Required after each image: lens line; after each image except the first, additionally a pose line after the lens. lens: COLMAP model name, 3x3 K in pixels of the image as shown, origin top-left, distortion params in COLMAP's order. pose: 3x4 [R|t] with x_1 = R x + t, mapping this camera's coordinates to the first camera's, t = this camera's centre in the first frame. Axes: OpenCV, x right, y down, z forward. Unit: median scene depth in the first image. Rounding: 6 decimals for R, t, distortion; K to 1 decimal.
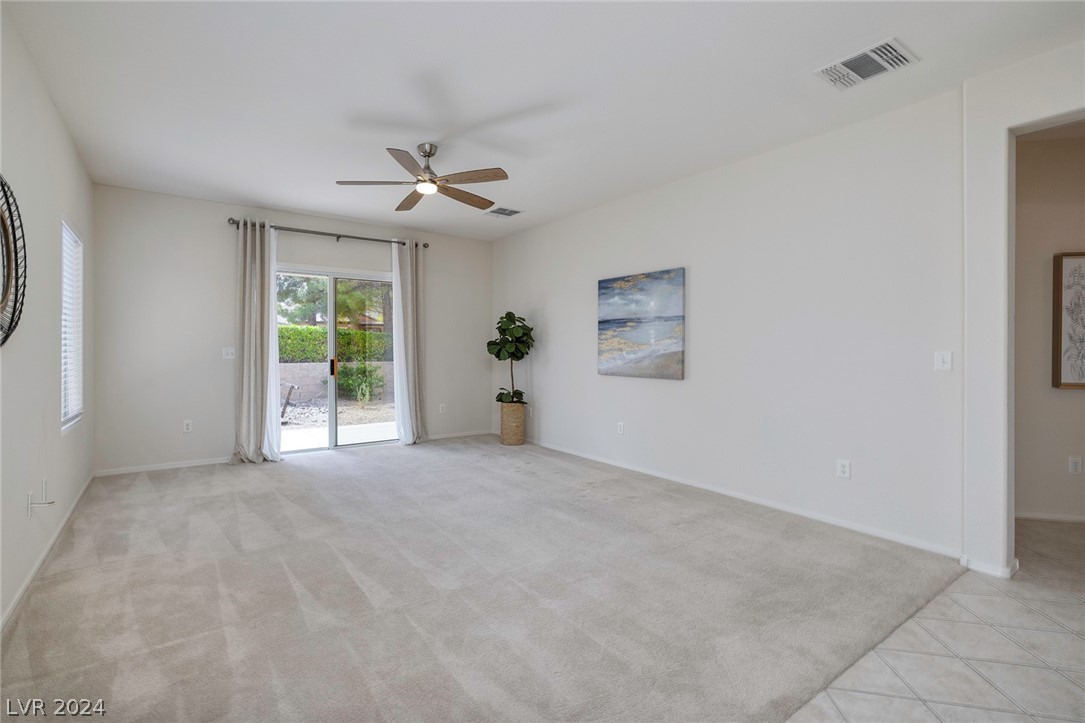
lens RADIAL K [[457.8, 0, 540.9], [0, 457.8, 359.7], [0, 0, 1]] dist [-0.001204, -0.000015]
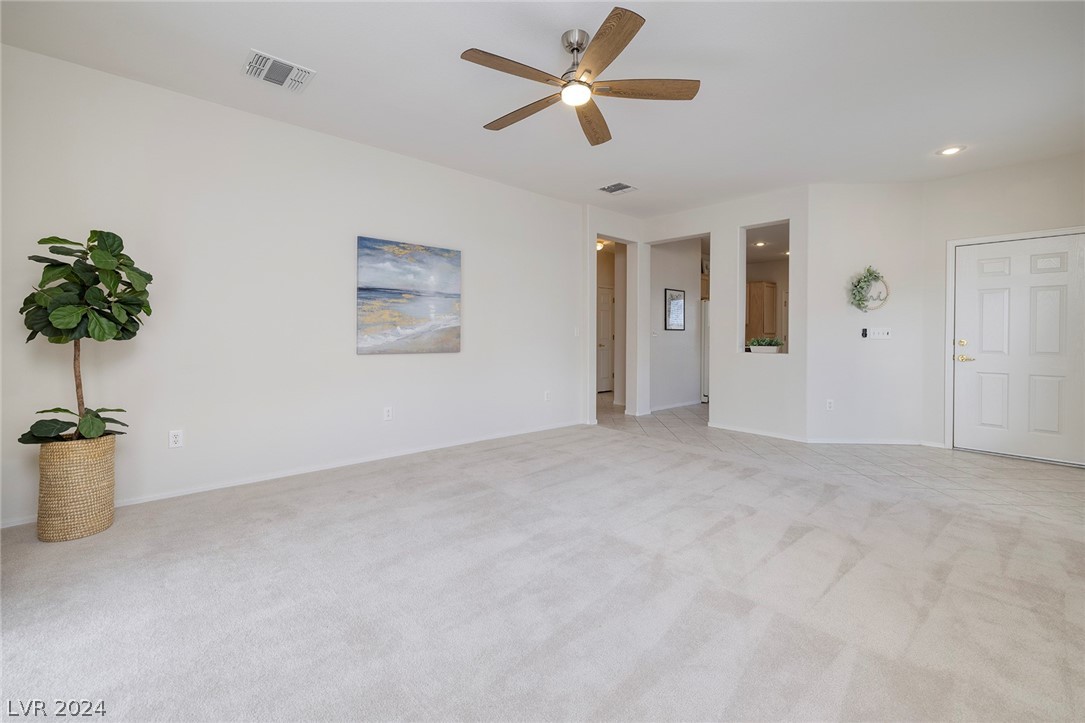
lens RADIAL K [[464.7, 0, 542.9], [0, 464.7, 350.2], [0, 0, 1]] dist [0.000957, 0.000414]
pose [[-0.057572, -0.025603, 0.998013, -0.755480], [0.030814, 0.999149, 0.027410, 0.013415], [-0.997866, 0.032330, -0.056735, 0.789929]]
